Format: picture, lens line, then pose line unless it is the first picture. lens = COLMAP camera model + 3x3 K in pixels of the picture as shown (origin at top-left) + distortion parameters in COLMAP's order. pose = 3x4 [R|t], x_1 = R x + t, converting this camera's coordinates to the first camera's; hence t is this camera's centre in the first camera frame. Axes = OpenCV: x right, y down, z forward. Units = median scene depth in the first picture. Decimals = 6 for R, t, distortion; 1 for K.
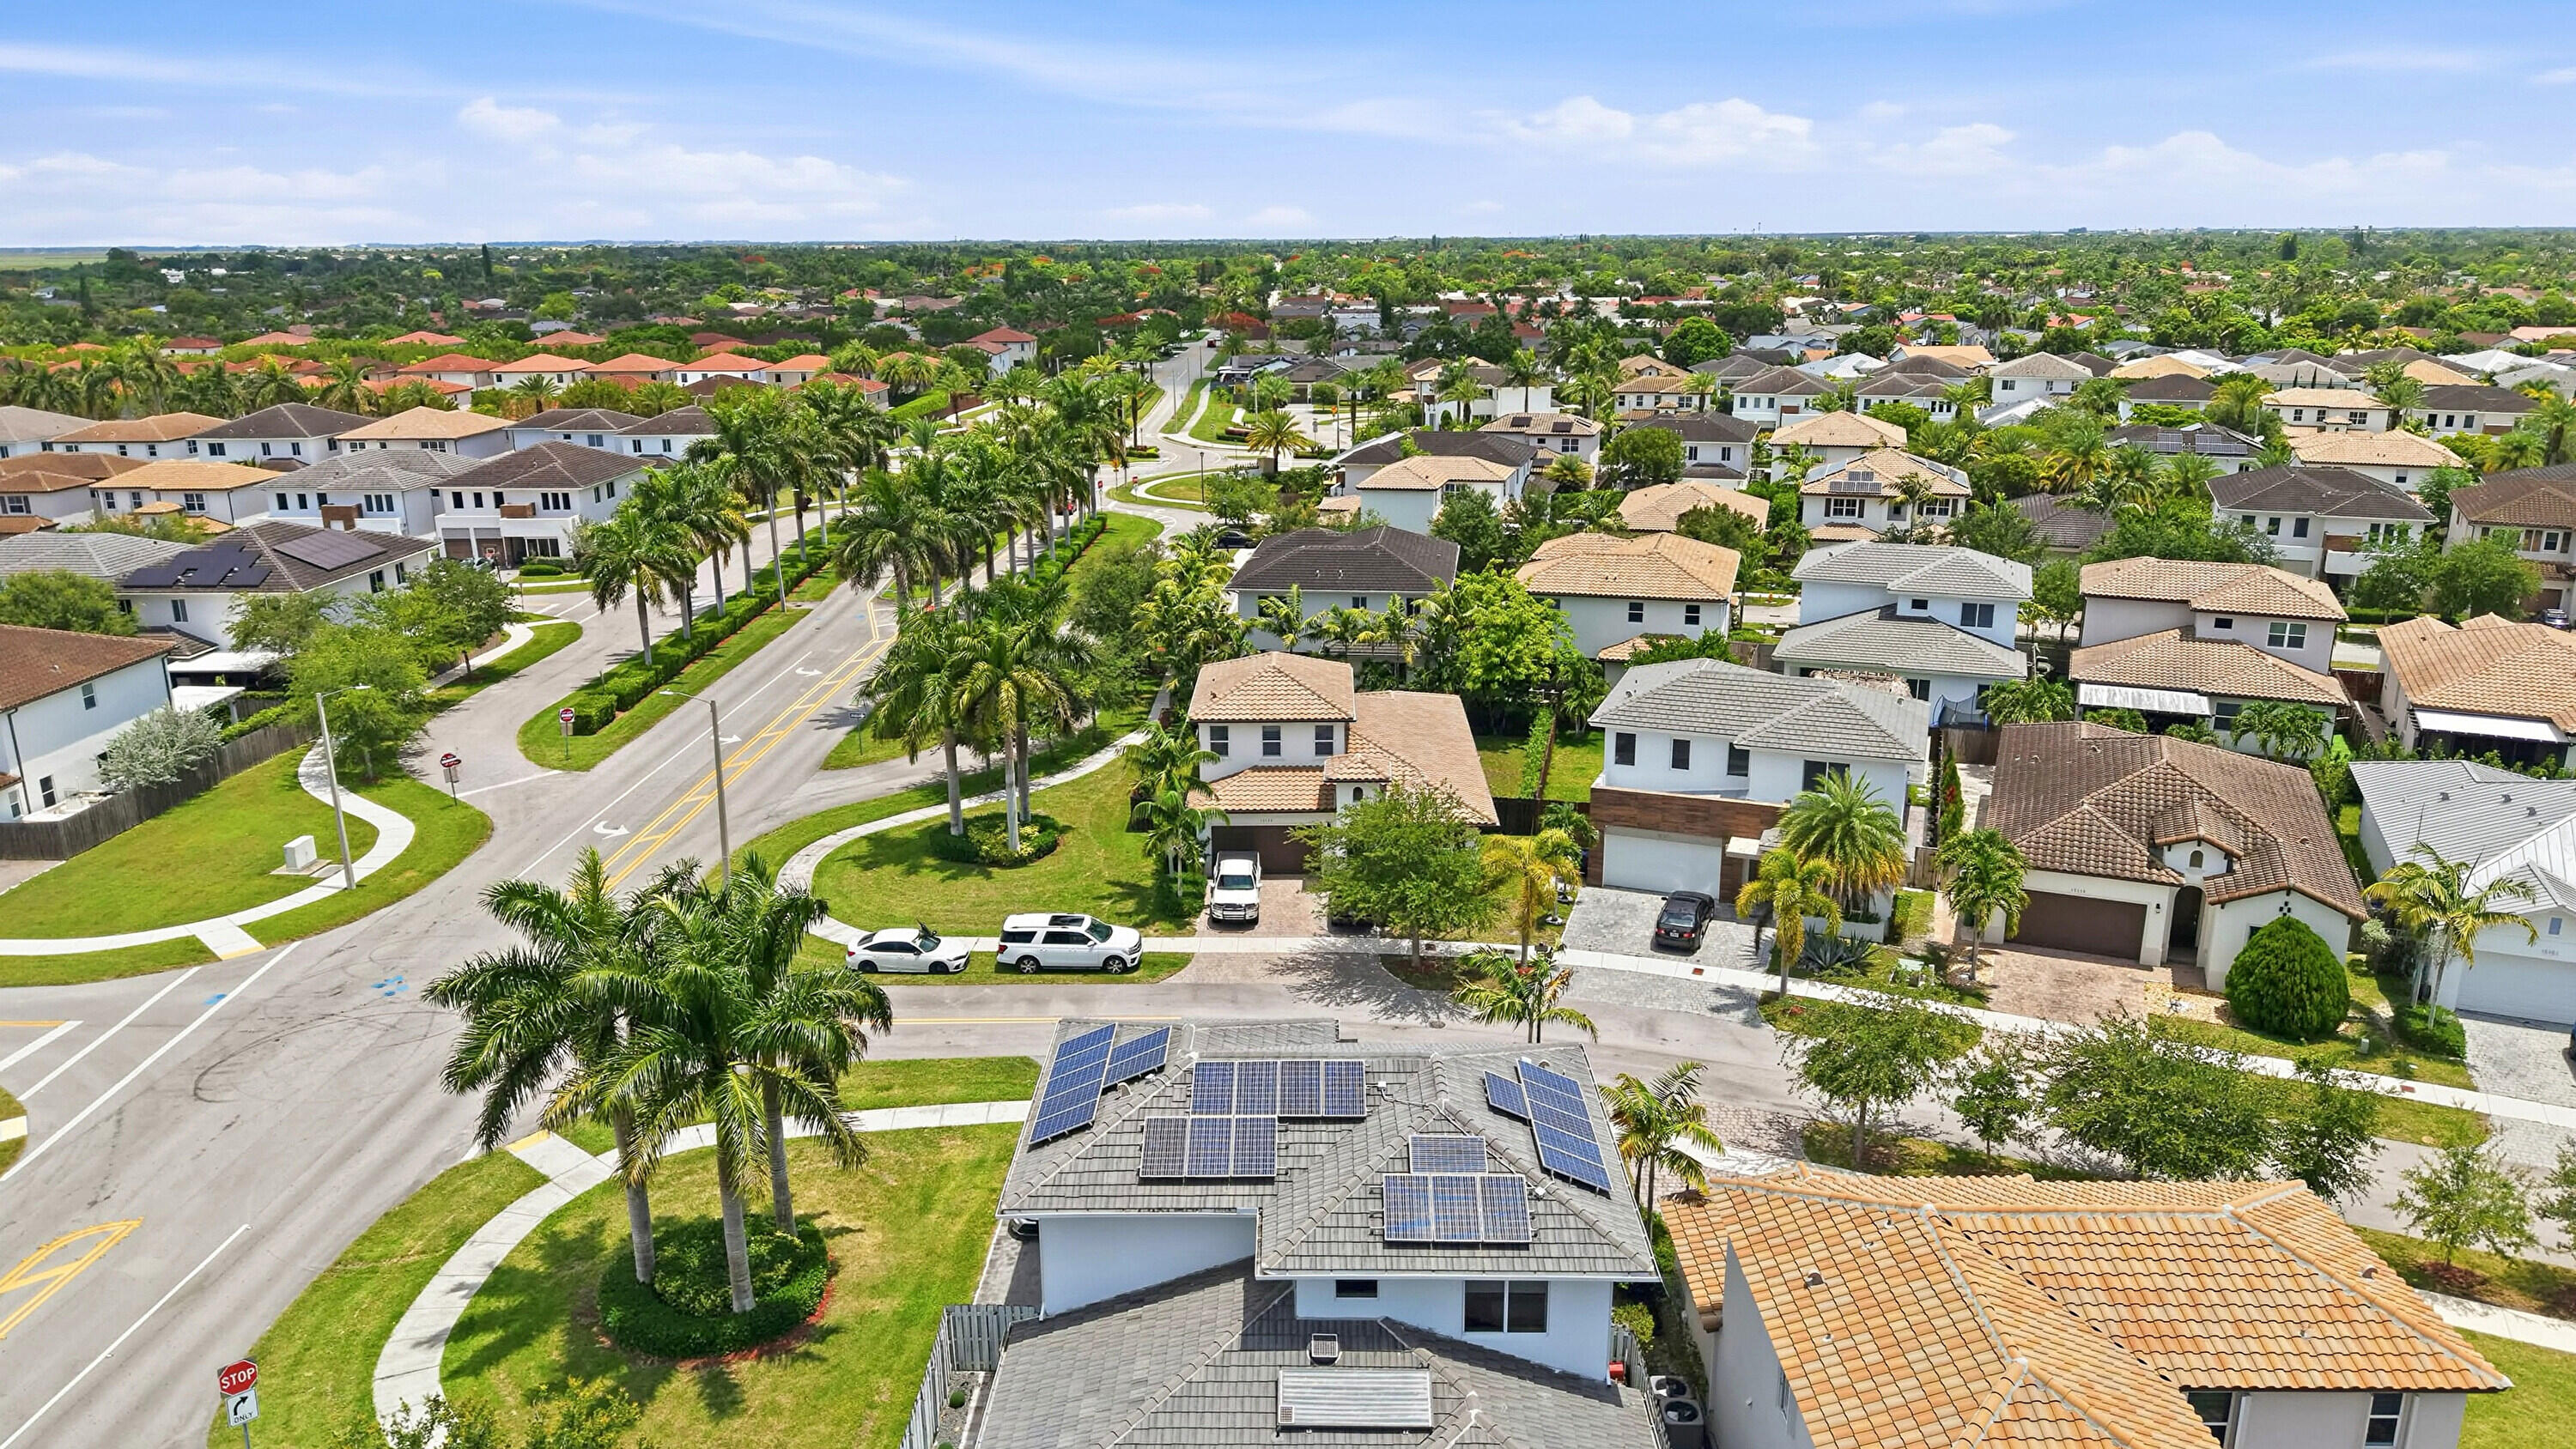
lens RADIAL K [[1799.9, 0, 1288.0], [0, 1799.9, 724.5], [0, 0, 1]] dist [0.001873, -0.000417]
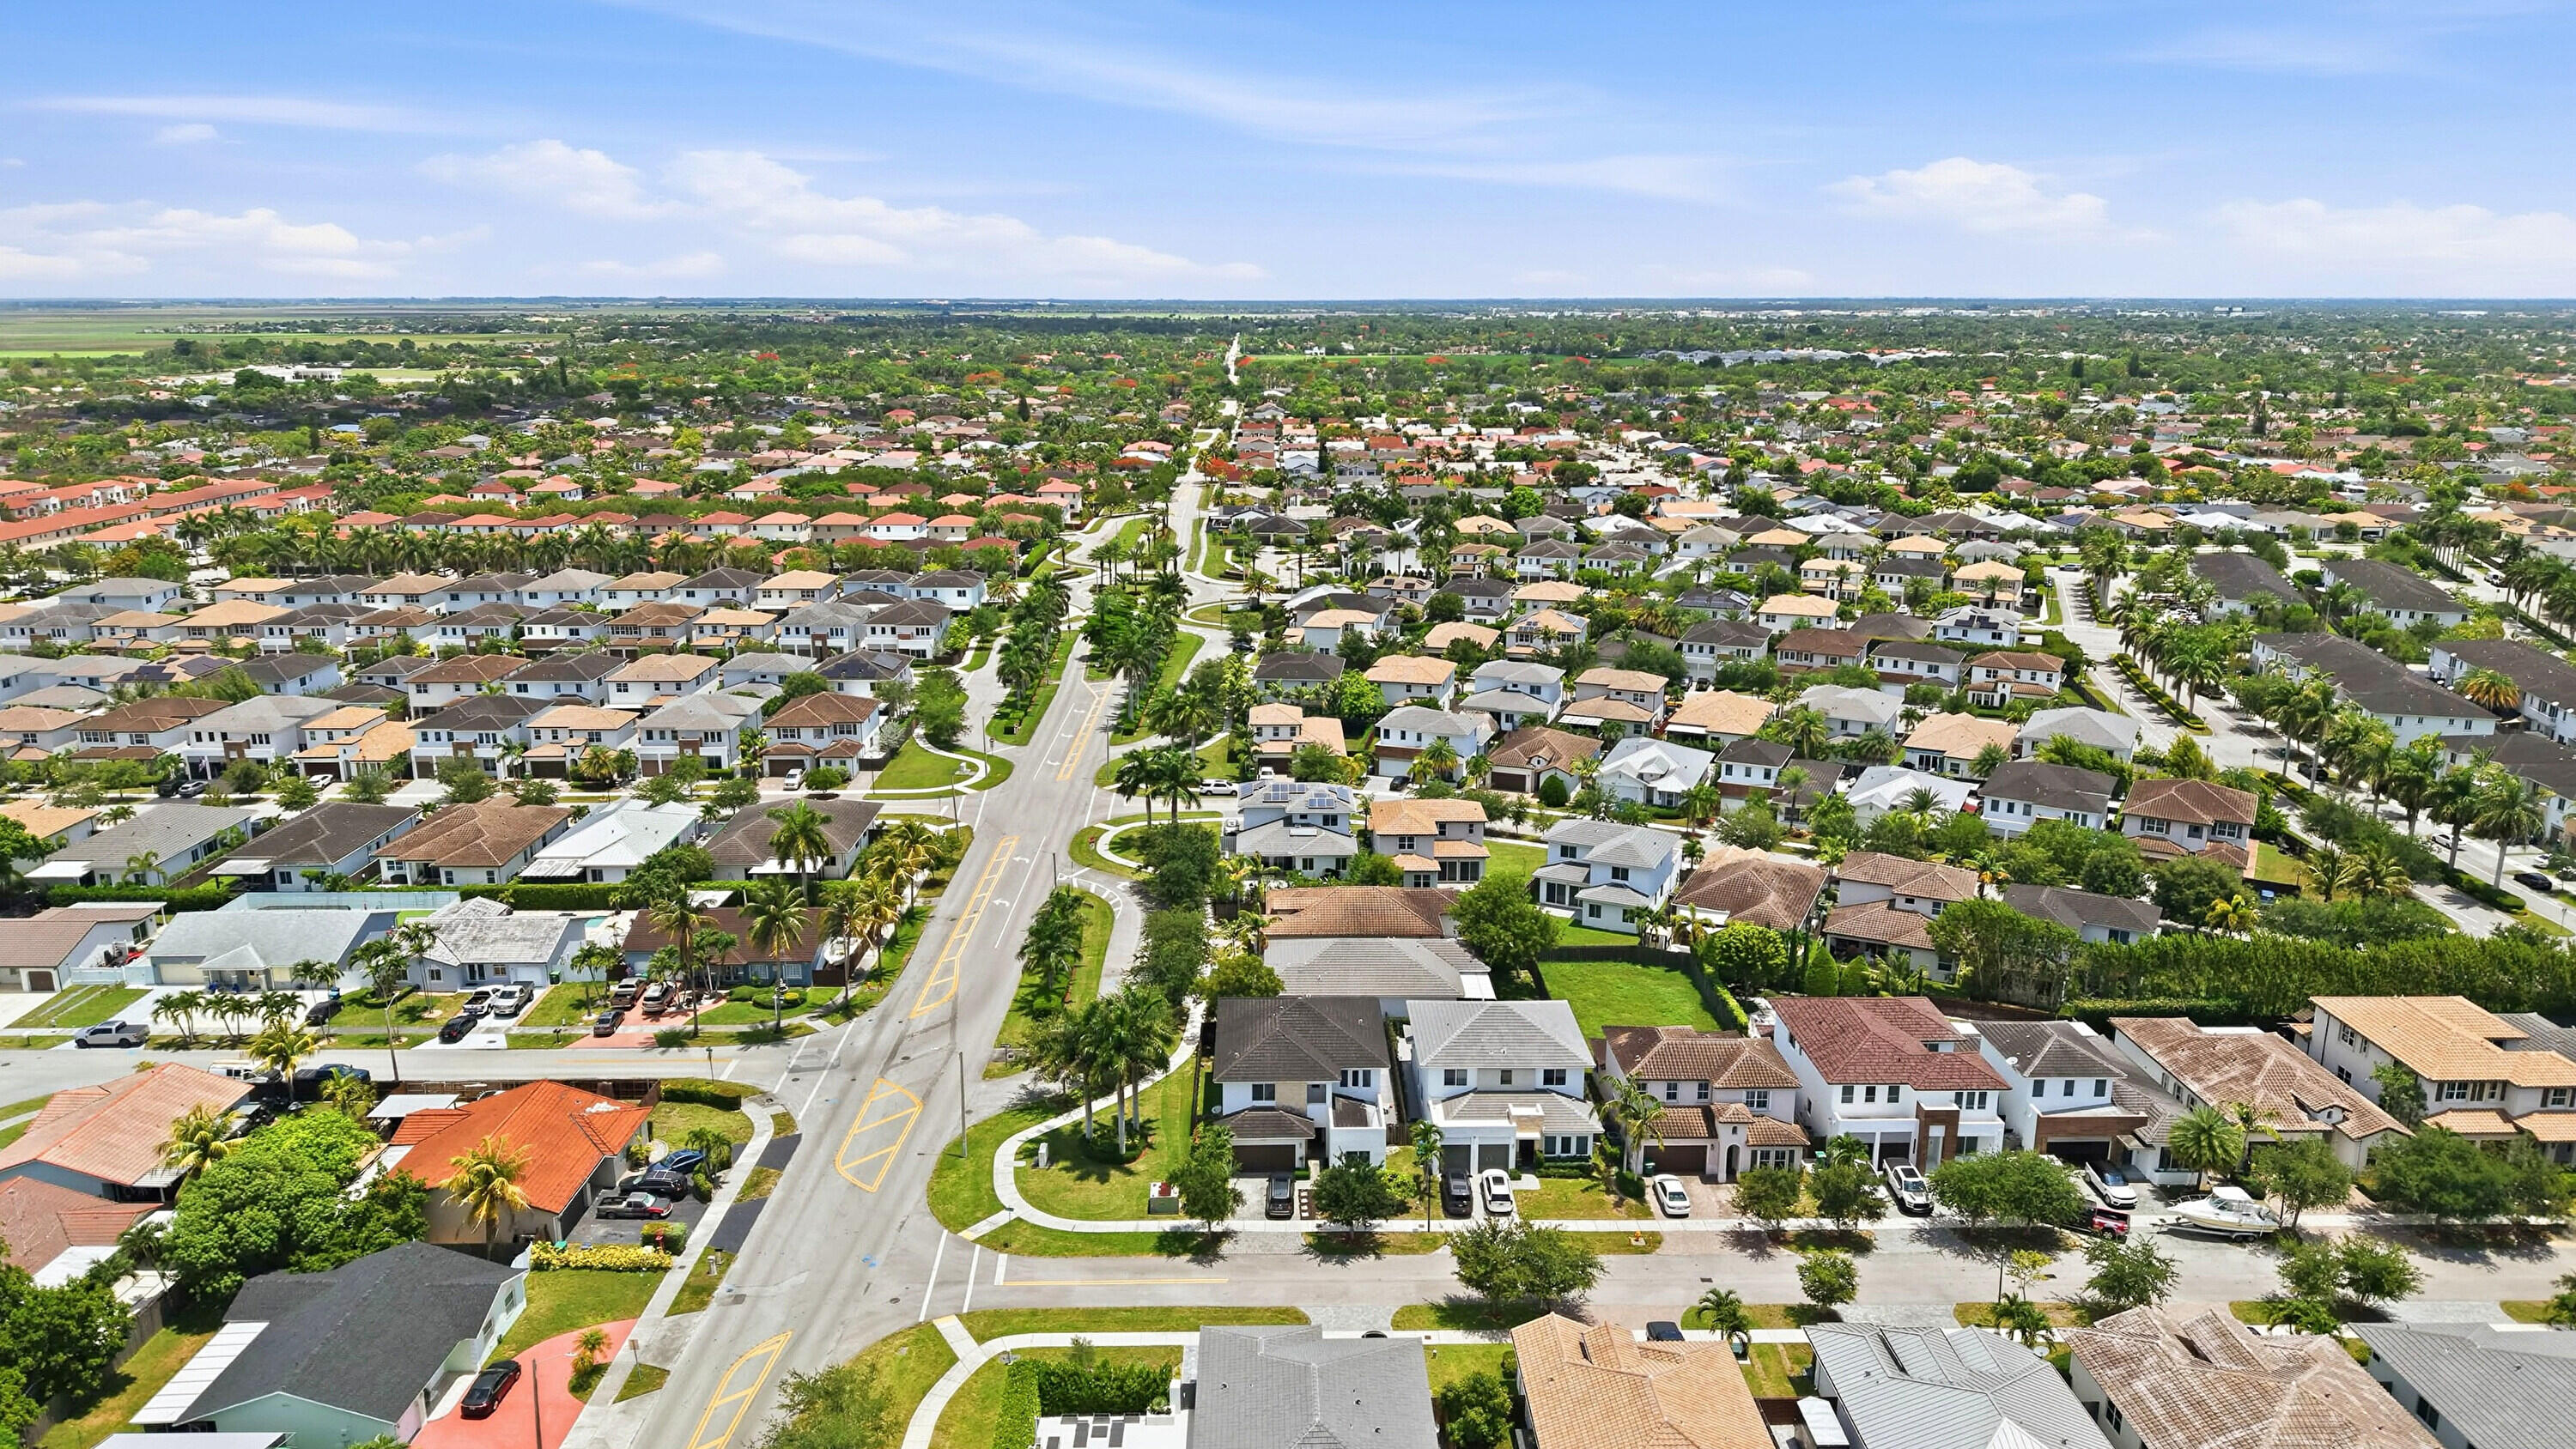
lens RADIAL K [[1751.0, 0, 1287.5], [0, 1751.0, 713.4], [0, 0, 1]] dist [0.032674, -0.030596]
pose [[0.999527, 0.000843, 0.030741, -0.070036], [0.000221, 0.999401, -0.034612, 0.069737], [-0.030752, 0.034603, 0.998928, -1.728963]]
